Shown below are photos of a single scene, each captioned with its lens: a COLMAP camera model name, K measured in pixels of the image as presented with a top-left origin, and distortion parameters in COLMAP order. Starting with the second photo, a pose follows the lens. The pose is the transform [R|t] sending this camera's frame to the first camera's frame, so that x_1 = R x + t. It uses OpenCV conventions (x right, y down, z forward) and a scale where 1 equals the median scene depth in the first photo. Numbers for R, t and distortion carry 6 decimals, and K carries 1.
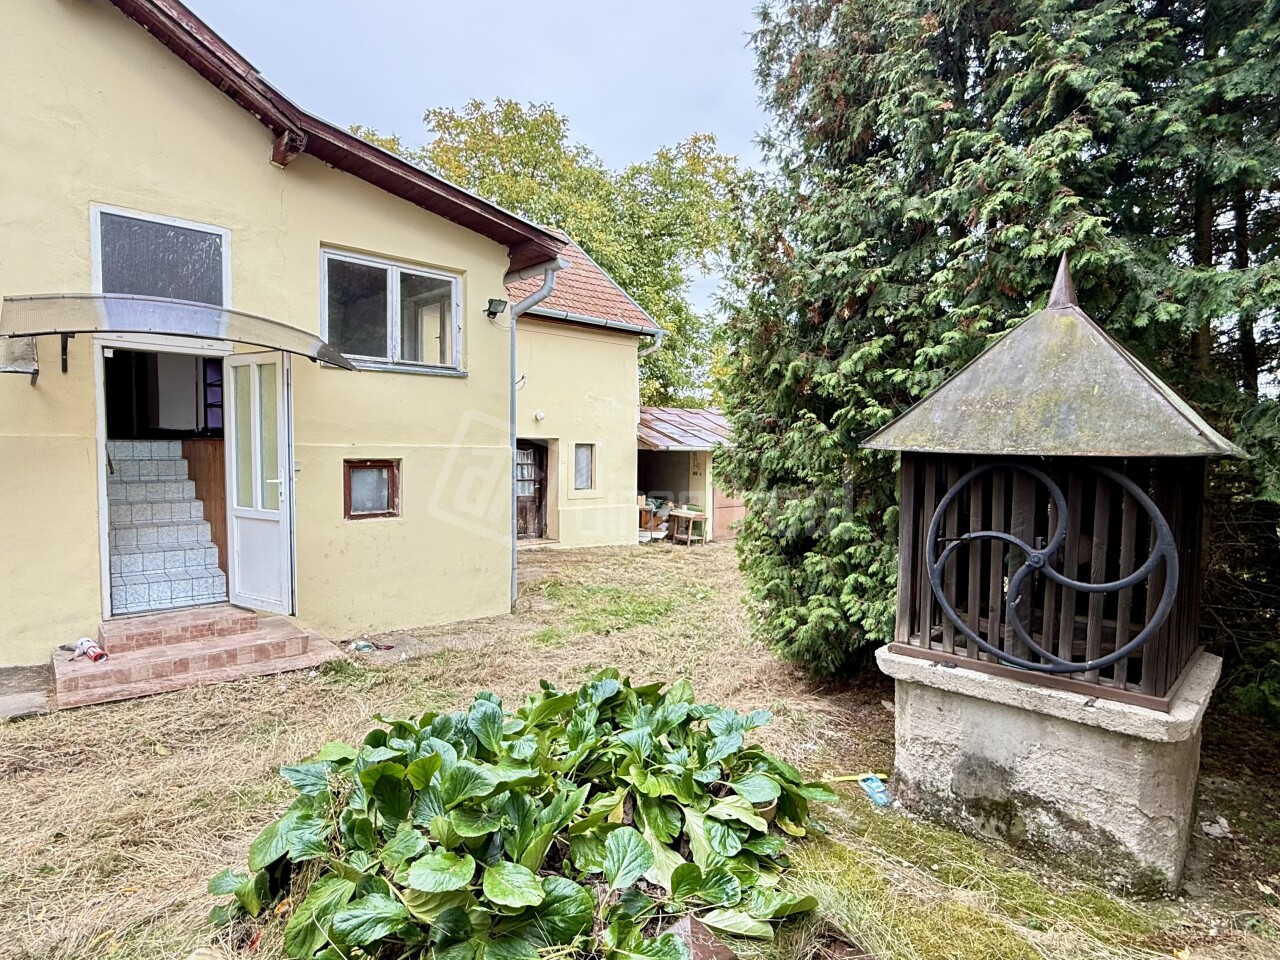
lens RADIAL K [[678.8, 0, 652.9], [0, 678.8, 483.0], [0, 0, 1]] dist [-0.000801, 0.000429]
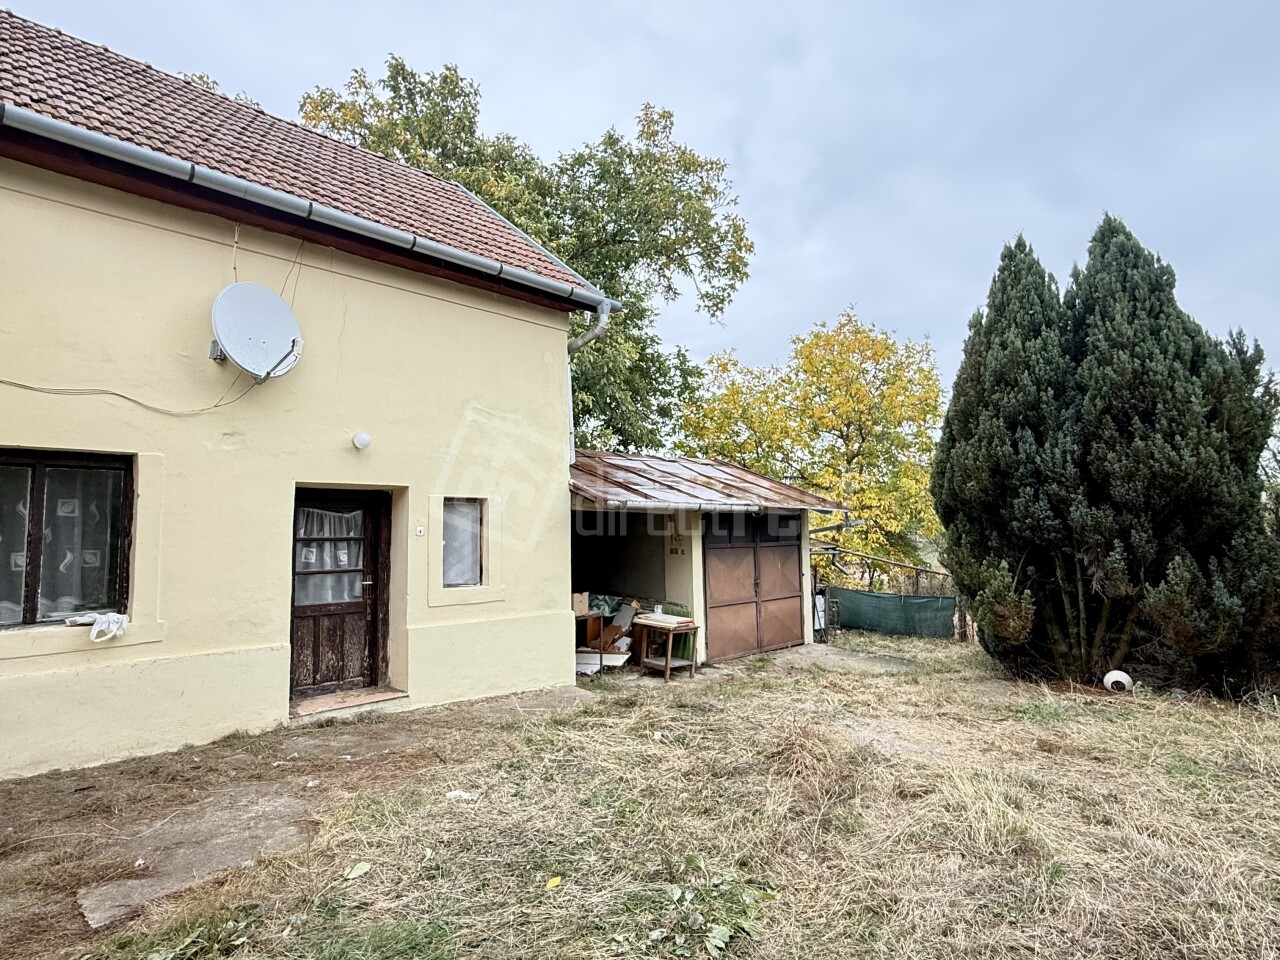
lens RADIAL K [[678.8, 0, 648.9], [0, 678.8, 473.2], [0, 0, 1]] dist [-0.000801, 0.000429]
pose [[0.998676, -0.028586, 0.042777, 0.020042], [0.034476, 0.988975, -0.144013, 0.004077], [-0.038188, 0.145298, 0.988651, 0.475639]]
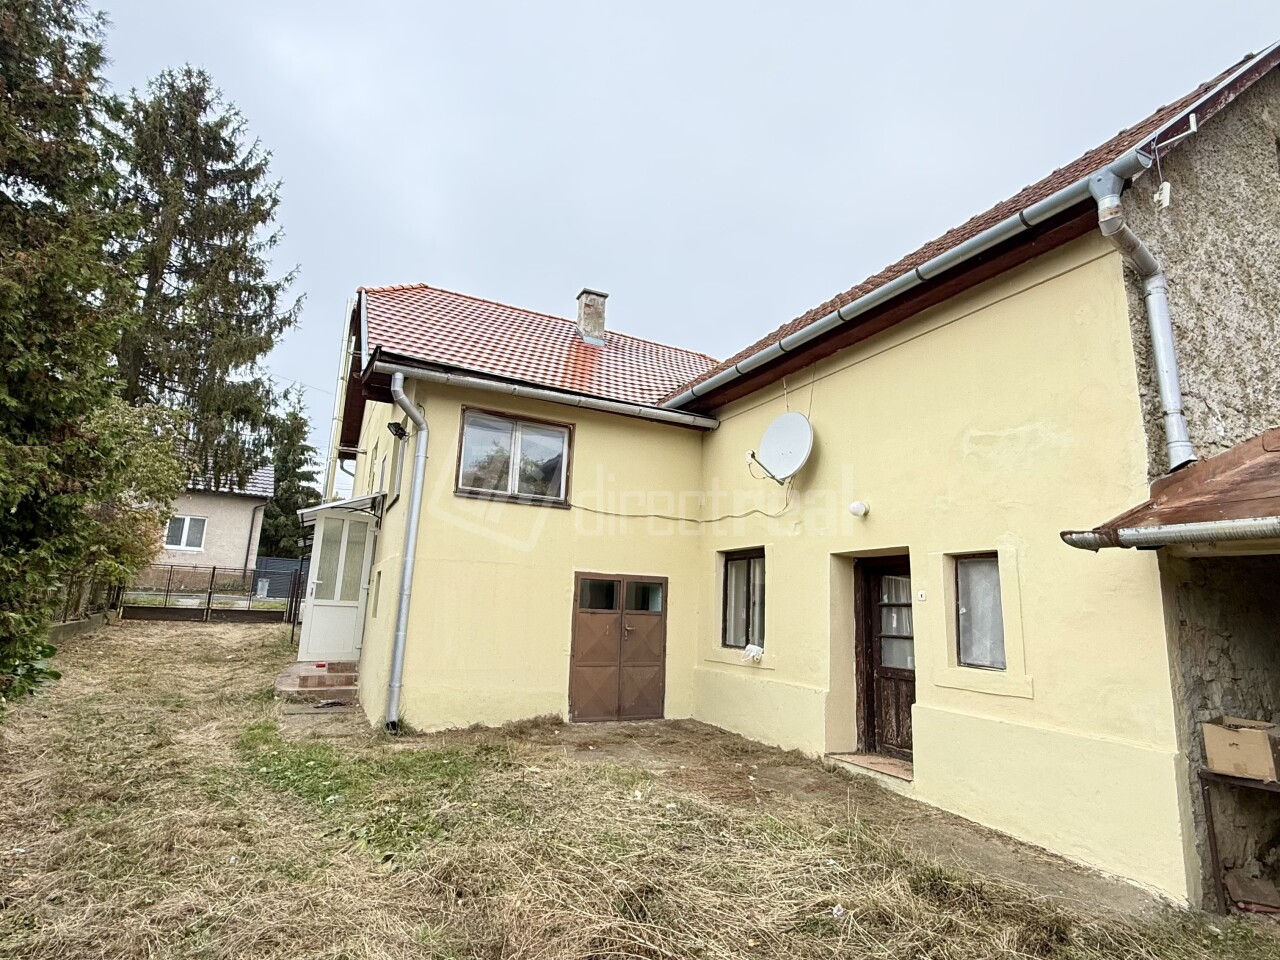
lens RADIAL K [[678.8, 0, 633.6], [0, 678.8, 478.6], [0, 0, 1]] dist [-0.000801, 0.000429]
pose [[-0.309262, -0.218148, -0.925618, 0.363124], [-0.102052, 0.975326, -0.195765, 0.000157], [0.945485, 0.033919, -0.323894, 0.952660]]
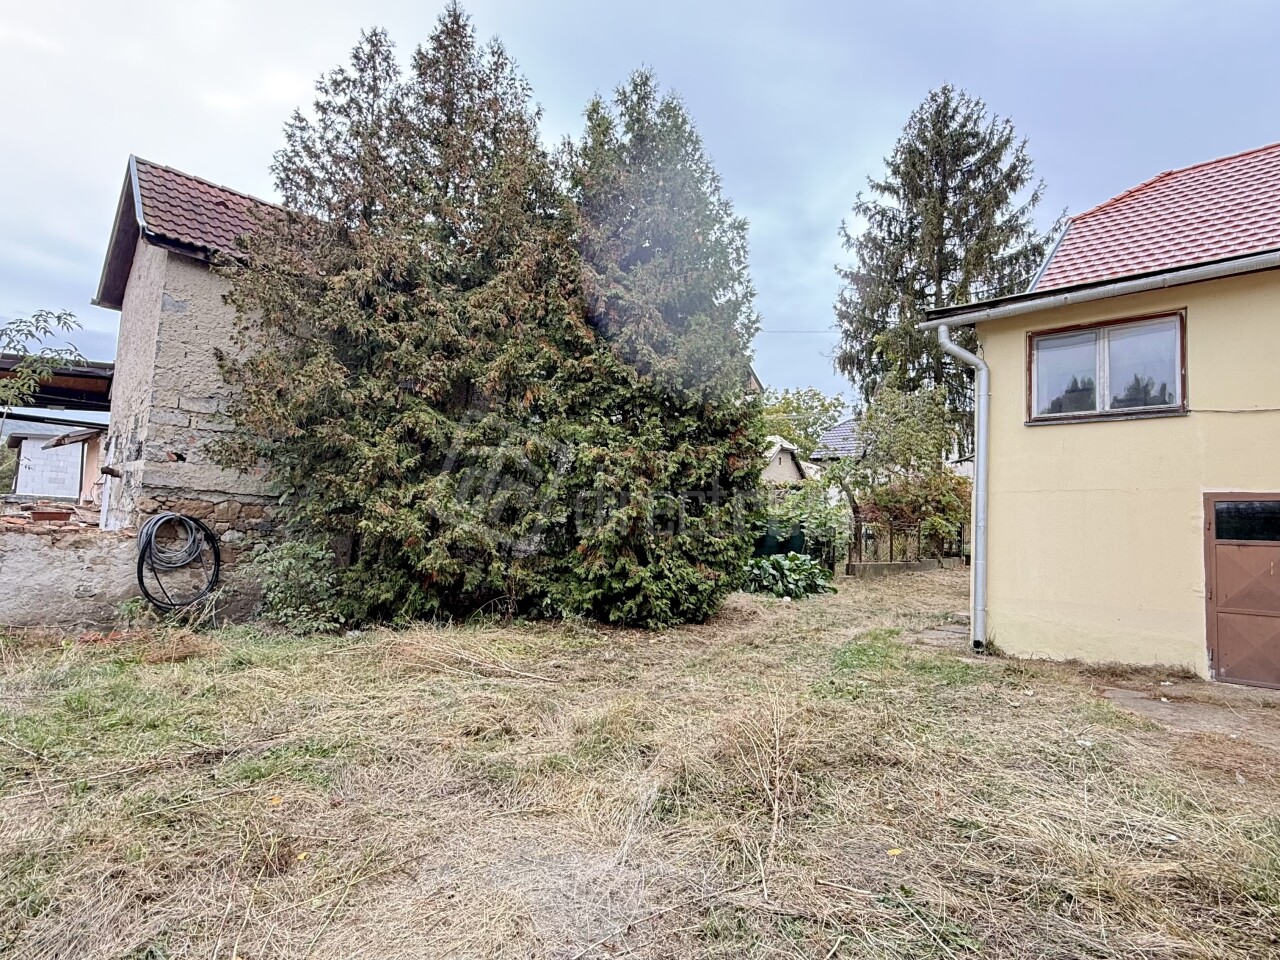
lens RADIAL K [[678.8, 0, 643.7], [0, 678.8, 482.6], [0, 0, 1]] dist [-0.000801, 0.000429]
pose [[-0.997511, -0.067446, -0.020565, 0.185799], [-0.067073, 0.997579, -0.018348, -0.004853], [0.021752, -0.016923, -0.999620, 1.200299]]
